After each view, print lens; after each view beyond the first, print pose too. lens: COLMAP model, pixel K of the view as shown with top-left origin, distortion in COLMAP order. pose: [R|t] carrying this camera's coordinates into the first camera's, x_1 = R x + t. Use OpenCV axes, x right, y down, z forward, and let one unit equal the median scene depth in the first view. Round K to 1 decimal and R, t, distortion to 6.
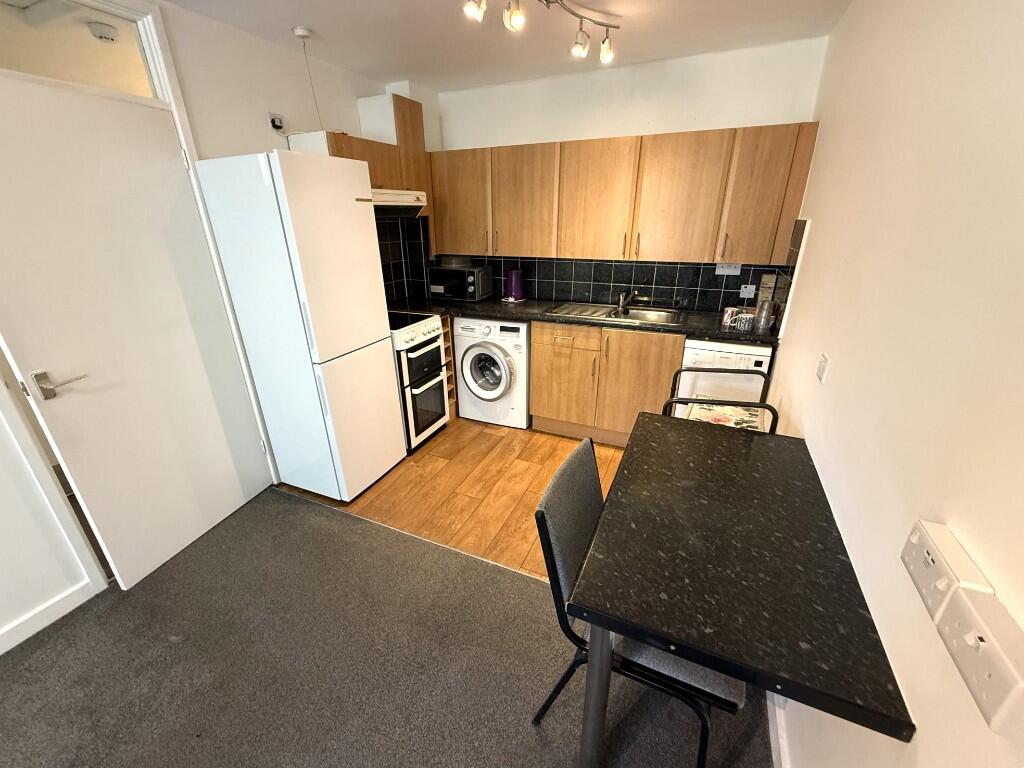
lens RADIAL K [[412.1, 0, 512.8], [0, 412.1, 380.1], [0, 0, 1]] dist [-0.001346, -0.000050]
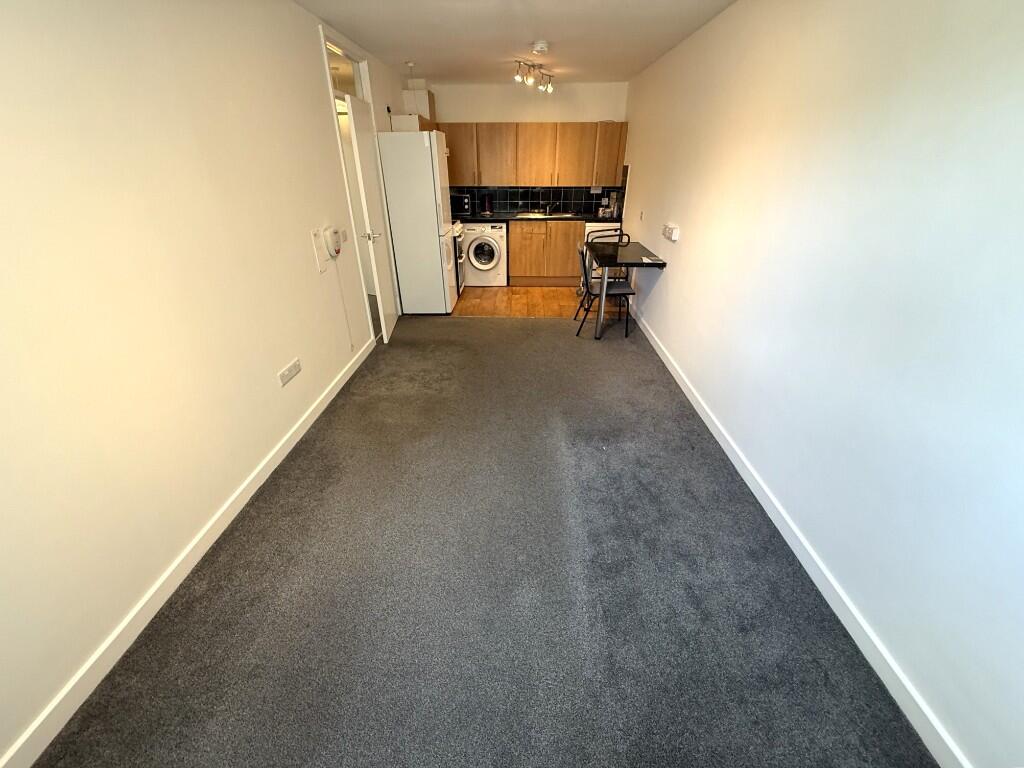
lens RADIAL K [[412.1, 0, 509.4], [0, 412.1, 385.9], [0, 0, 1]] dist [-0.001346, -0.000050]
pose [[0.922572, -0.176169, 0.343257, -0.773930], [0.136196, 0.981097, 0.137472, 0.356326], [-0.360986, -0.080077, 0.929127, -0.861172]]
